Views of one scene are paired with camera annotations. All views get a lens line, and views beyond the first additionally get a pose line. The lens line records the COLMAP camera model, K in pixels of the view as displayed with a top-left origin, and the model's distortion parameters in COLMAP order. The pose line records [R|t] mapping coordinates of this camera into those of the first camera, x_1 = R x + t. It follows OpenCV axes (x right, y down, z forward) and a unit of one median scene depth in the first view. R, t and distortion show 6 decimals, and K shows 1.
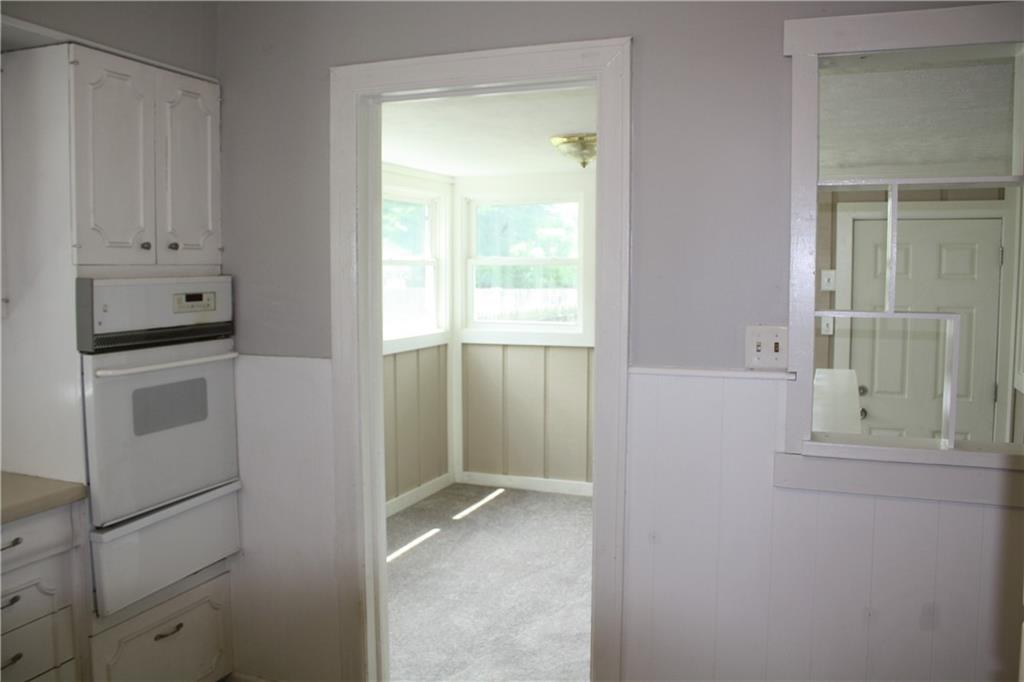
lens RADIAL K [[878.5, 0, 512.0], [0, 878.5, 341.0], [0, 0, 1]] dist [-0.174134, 0.150597]
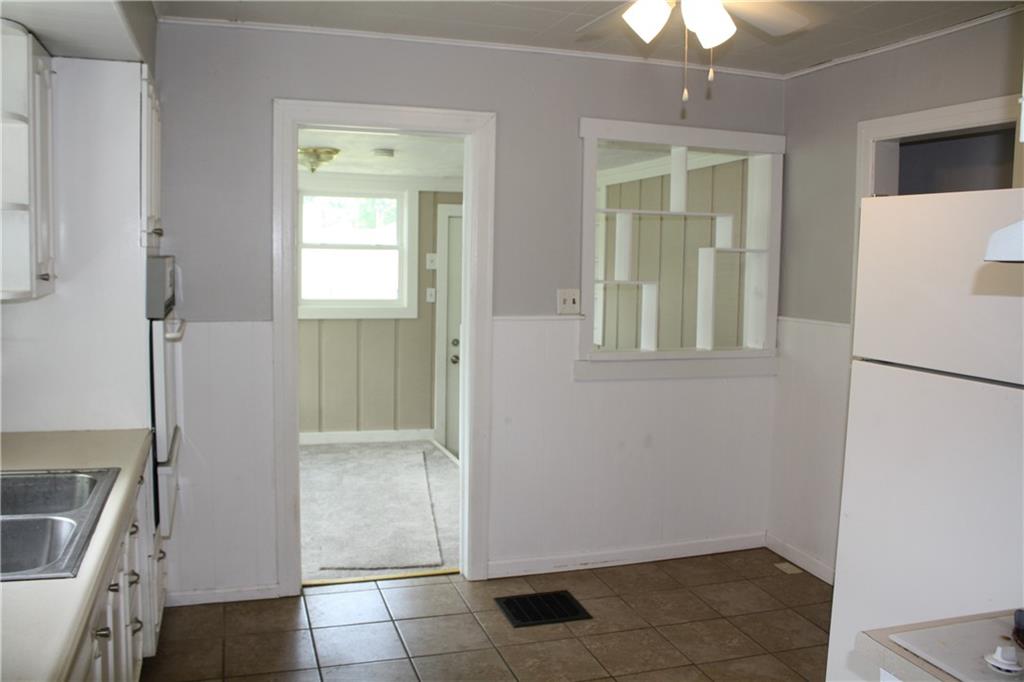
lens RADIAL K [[878.5, 0, 512.0], [0, 878.5, 341.0], [0, 0, 1]] dist [-0.174134, 0.150597]
pose [[0.762410, -0.049969, 0.645162, -0.907115], [0.034807, 0.998737, 0.036221, 0.018312], [-0.646157, -0.005159, 0.763187, -0.271680]]
